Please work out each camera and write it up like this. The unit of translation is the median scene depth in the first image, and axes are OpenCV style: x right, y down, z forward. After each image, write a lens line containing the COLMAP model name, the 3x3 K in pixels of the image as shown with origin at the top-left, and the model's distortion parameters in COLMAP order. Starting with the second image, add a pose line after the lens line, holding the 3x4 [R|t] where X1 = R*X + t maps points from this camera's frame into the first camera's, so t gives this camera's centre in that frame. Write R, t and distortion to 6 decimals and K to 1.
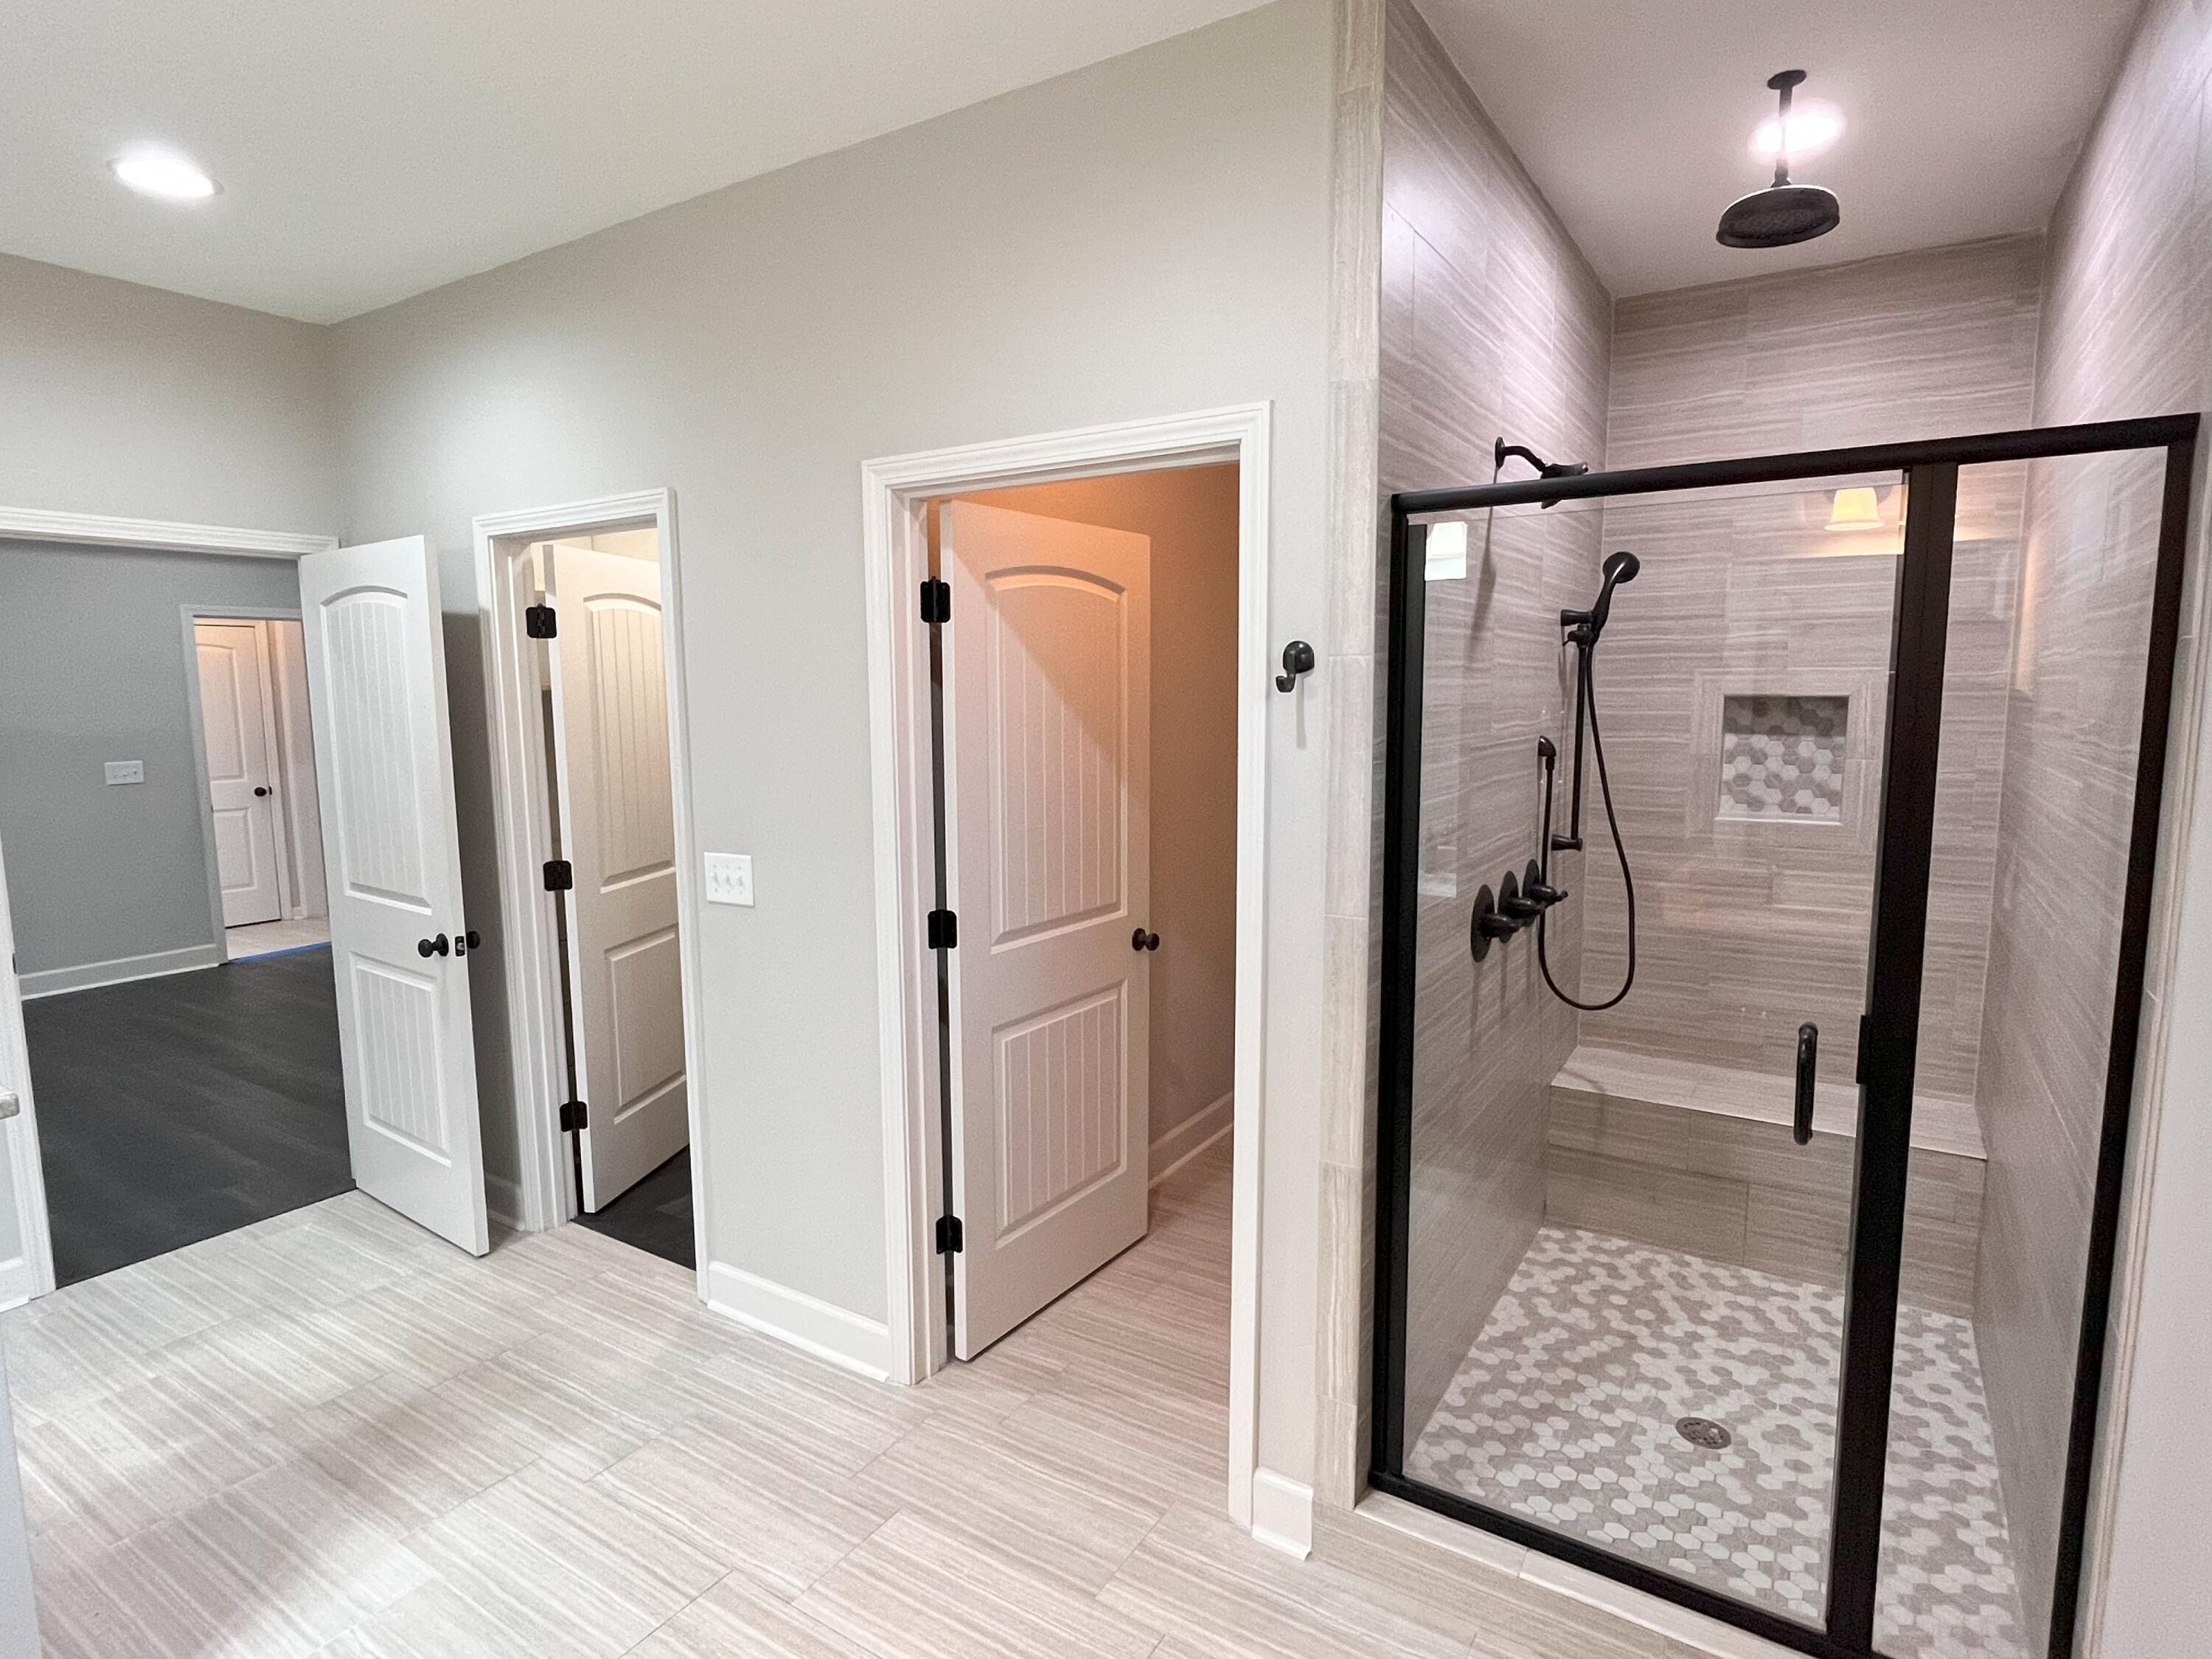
lens RADIAL K [[1185.1, 0, 1097.3], [0, 1185.1, 828.4], [0, 0, 1]] dist [-0.005865, 0.001646]
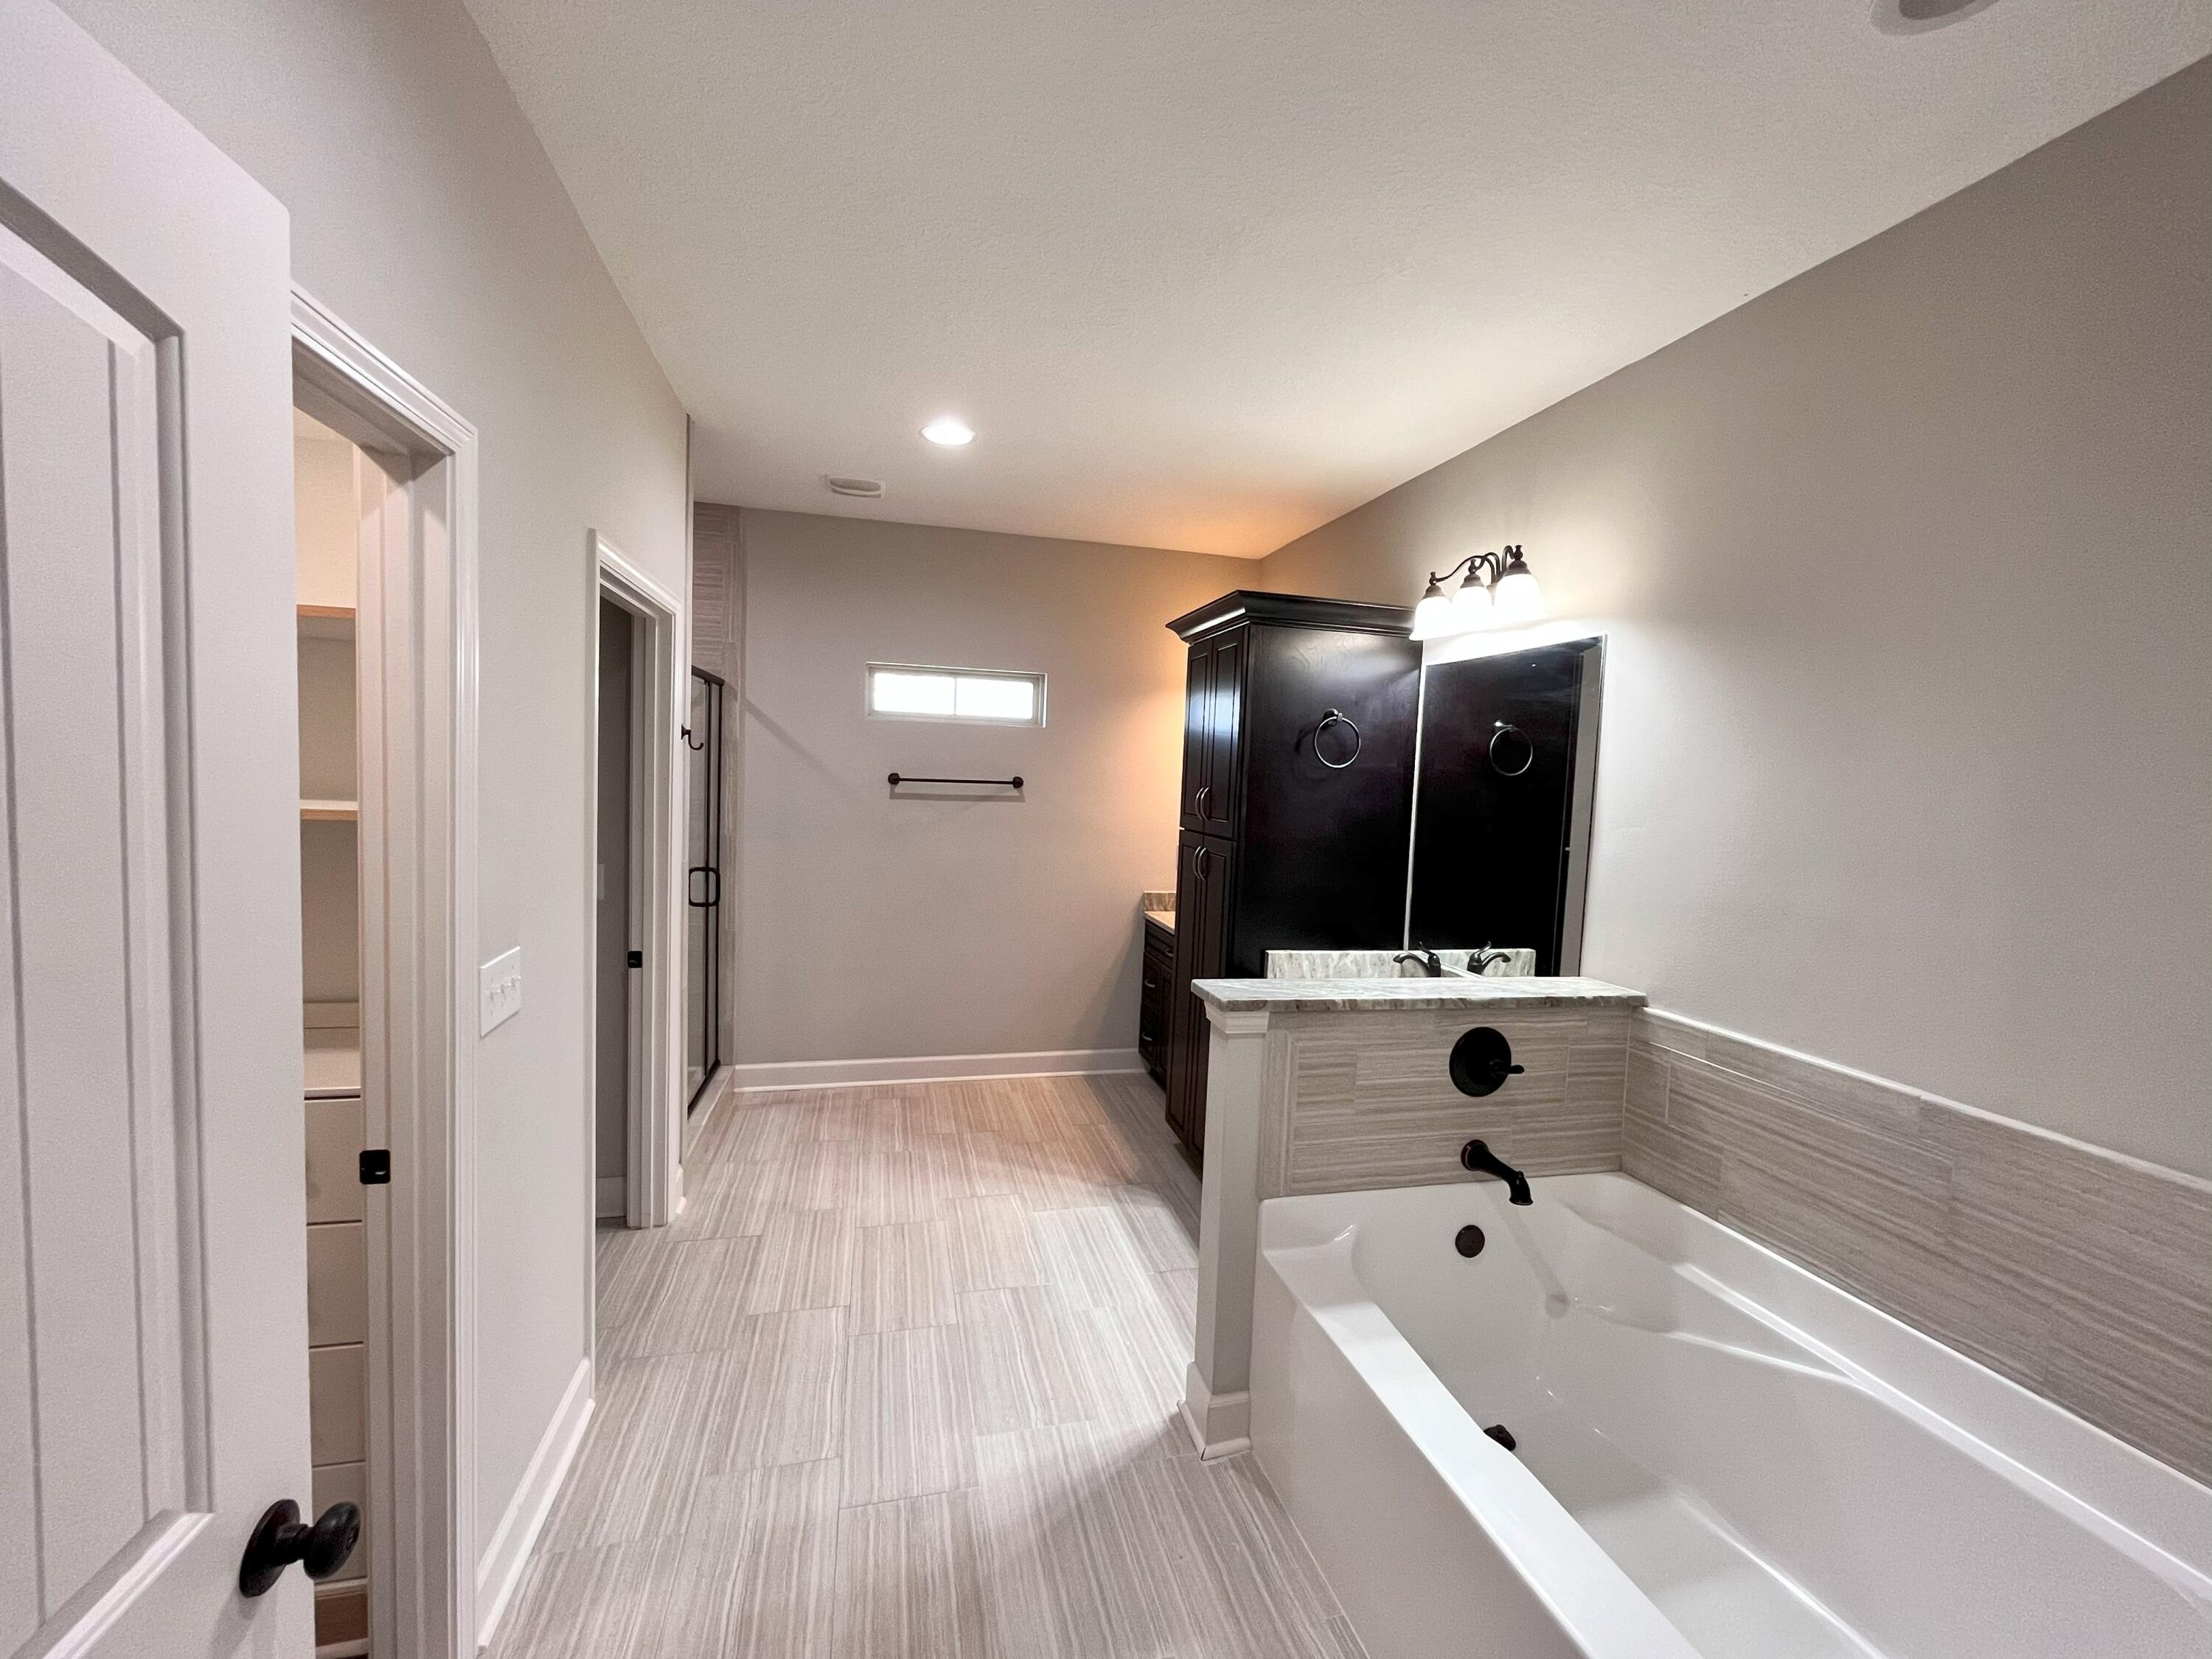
lens RADIAL K [[892.7, 0, 1107.3], [0, 892.7, 827.2], [0, 0, 1]] dist [0.001638, 0.000072]
pose [[-0.727564, -0.066474, 0.682811, -0.966357], [0.051099, 0.987279, 0.150563, -0.123541], [-0.684134, 0.144435, -0.714912, 1.128375]]
